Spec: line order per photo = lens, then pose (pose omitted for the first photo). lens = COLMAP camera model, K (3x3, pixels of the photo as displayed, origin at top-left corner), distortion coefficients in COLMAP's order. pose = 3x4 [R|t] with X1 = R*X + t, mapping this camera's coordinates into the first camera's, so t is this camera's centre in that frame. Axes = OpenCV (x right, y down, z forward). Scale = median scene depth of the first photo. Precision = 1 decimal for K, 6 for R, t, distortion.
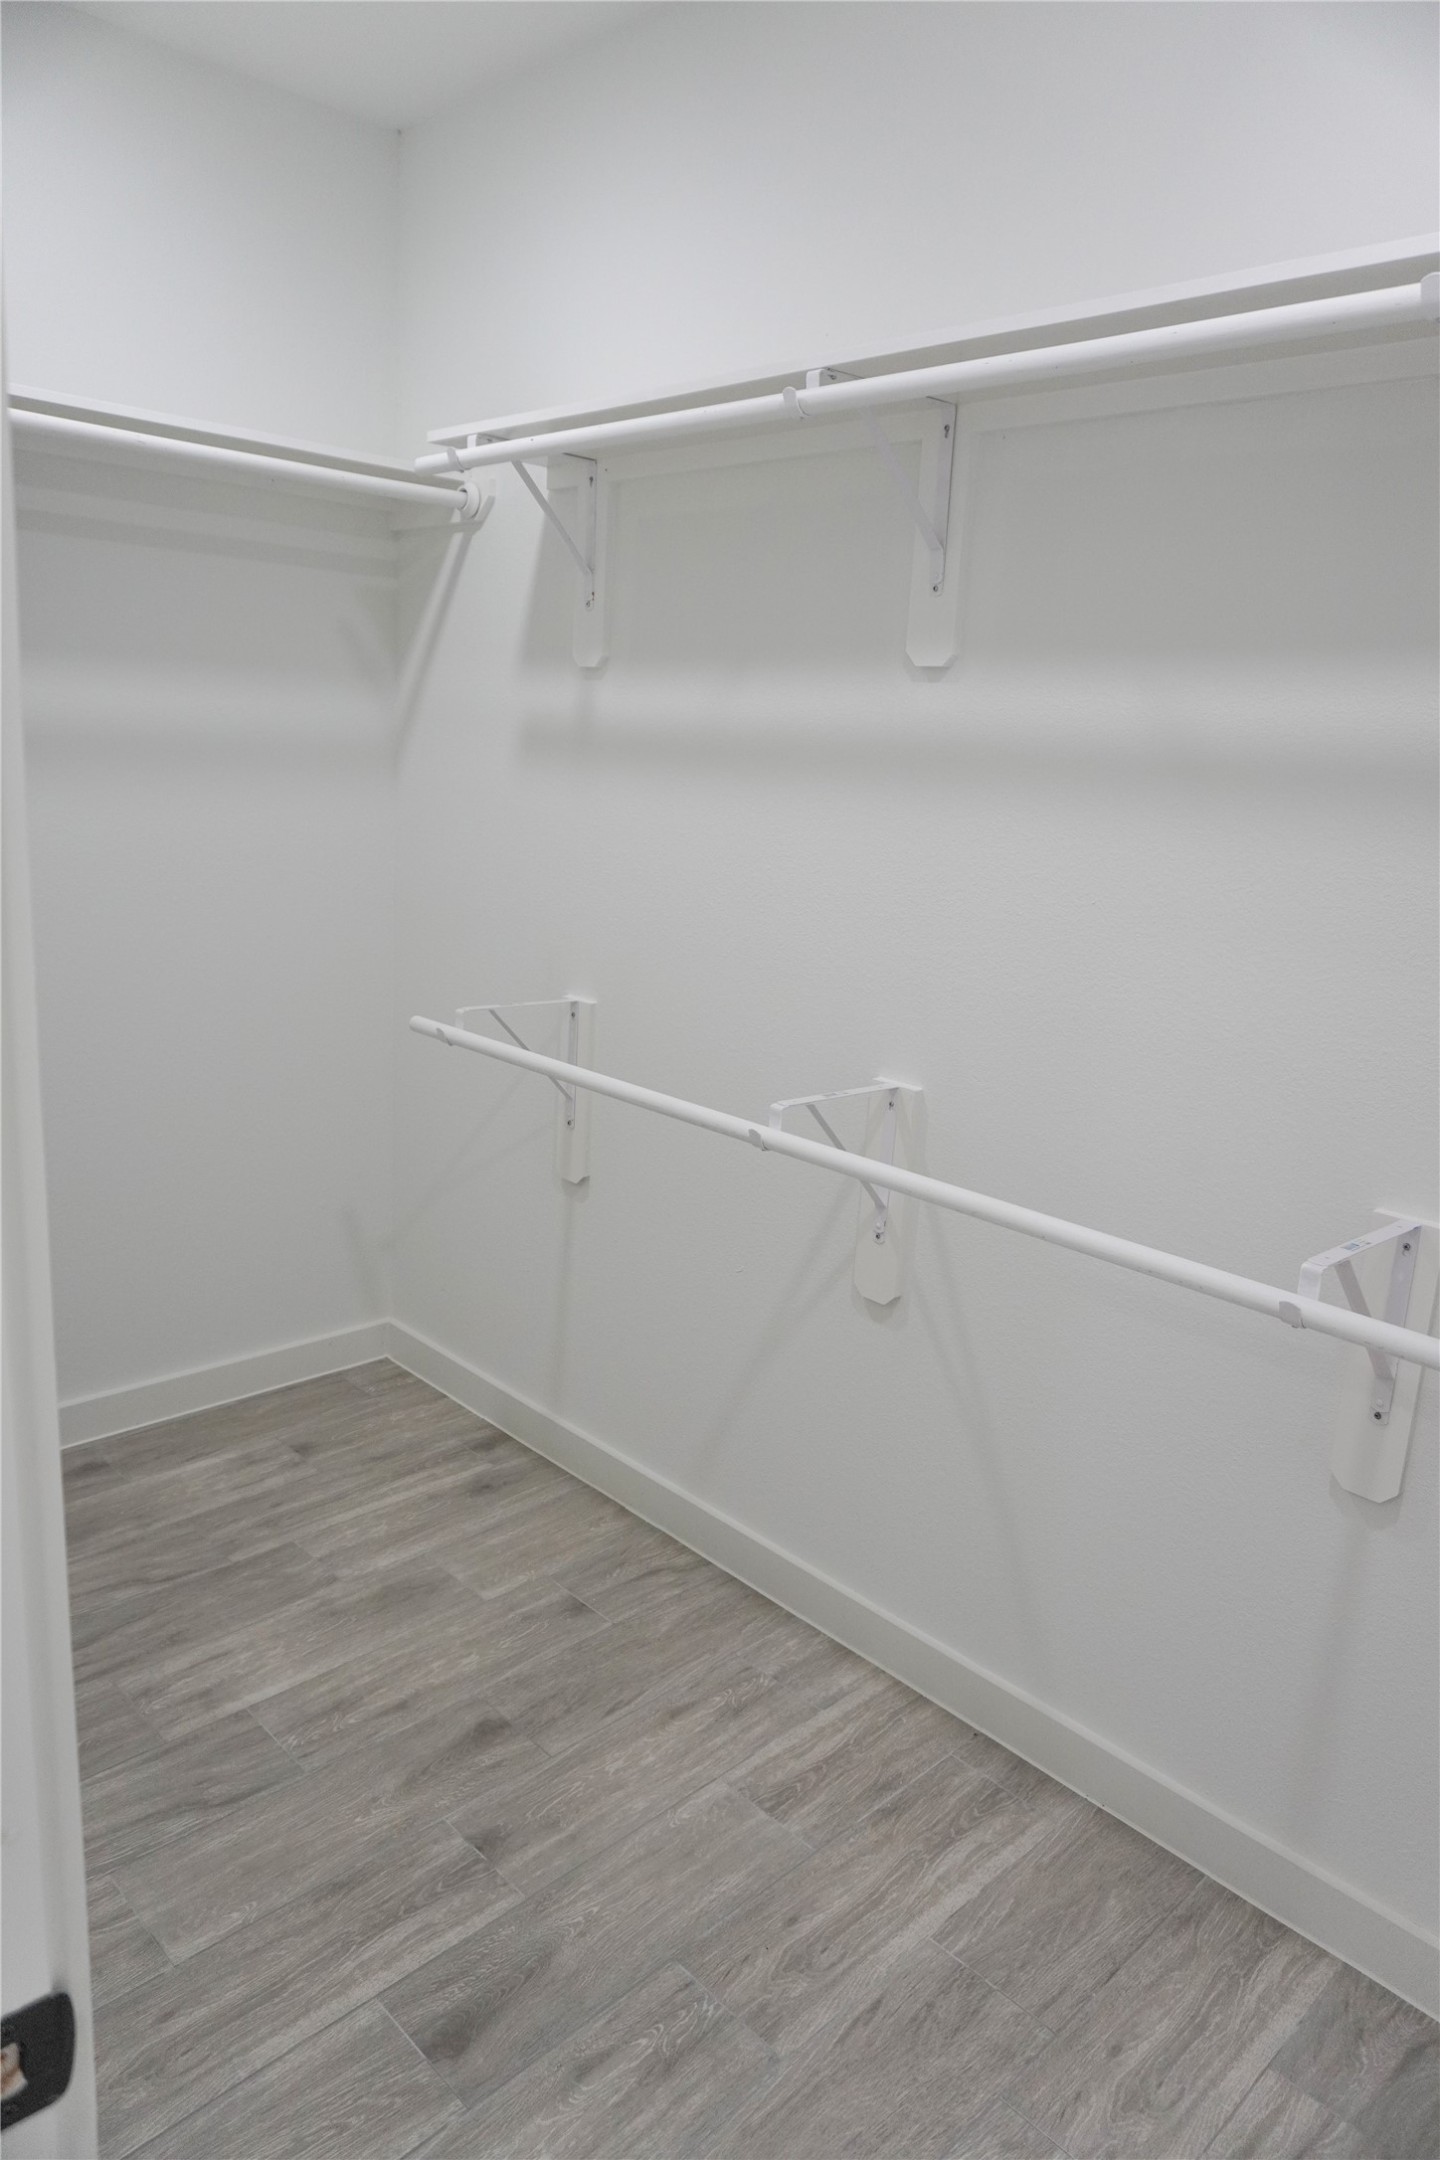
lens RADIAL K [[1439.7, 0, 711.9], [0, 1439.7, 1079.9], [0, 0, 1]] dist [-0.041395, 0.026600]
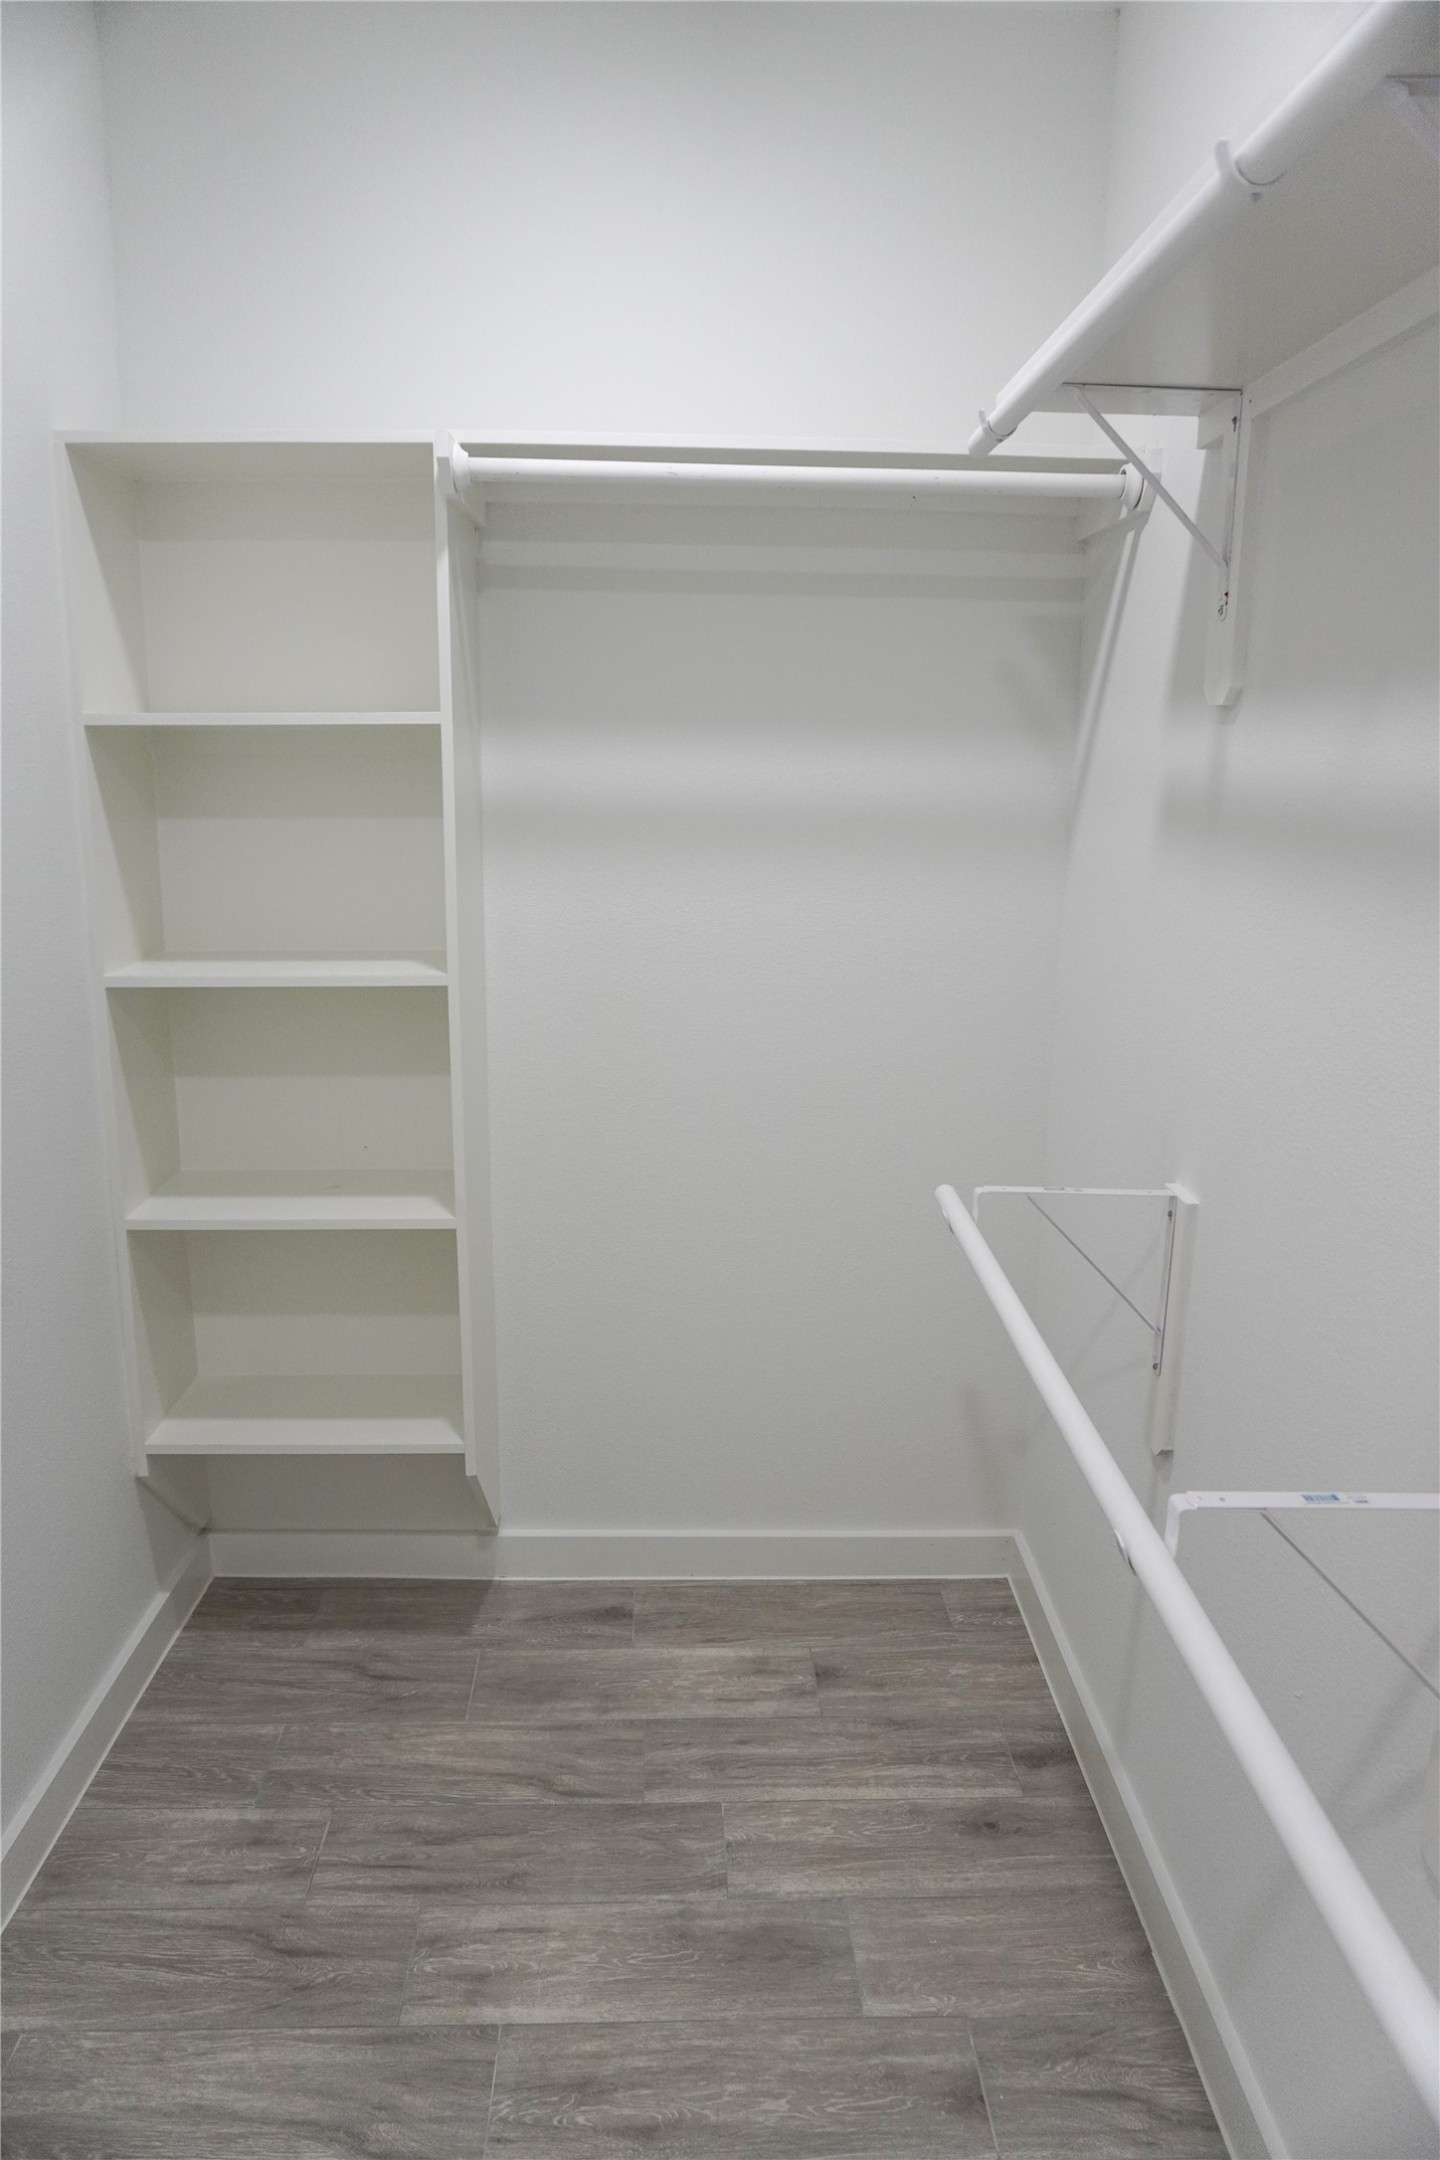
lens RADIAL K [[1439.7, 0, 718.6], [0, 1439.7, 1082.3], [0, 0, 1]] dist [-0.041395, 0.026600]
pose [[0.747445, 0.109683, -0.655206, 0.186605], [-0.131633, 0.991173, 0.015760, -0.092166], [0.651152, 0.074467, 0.755286, 0.352981]]
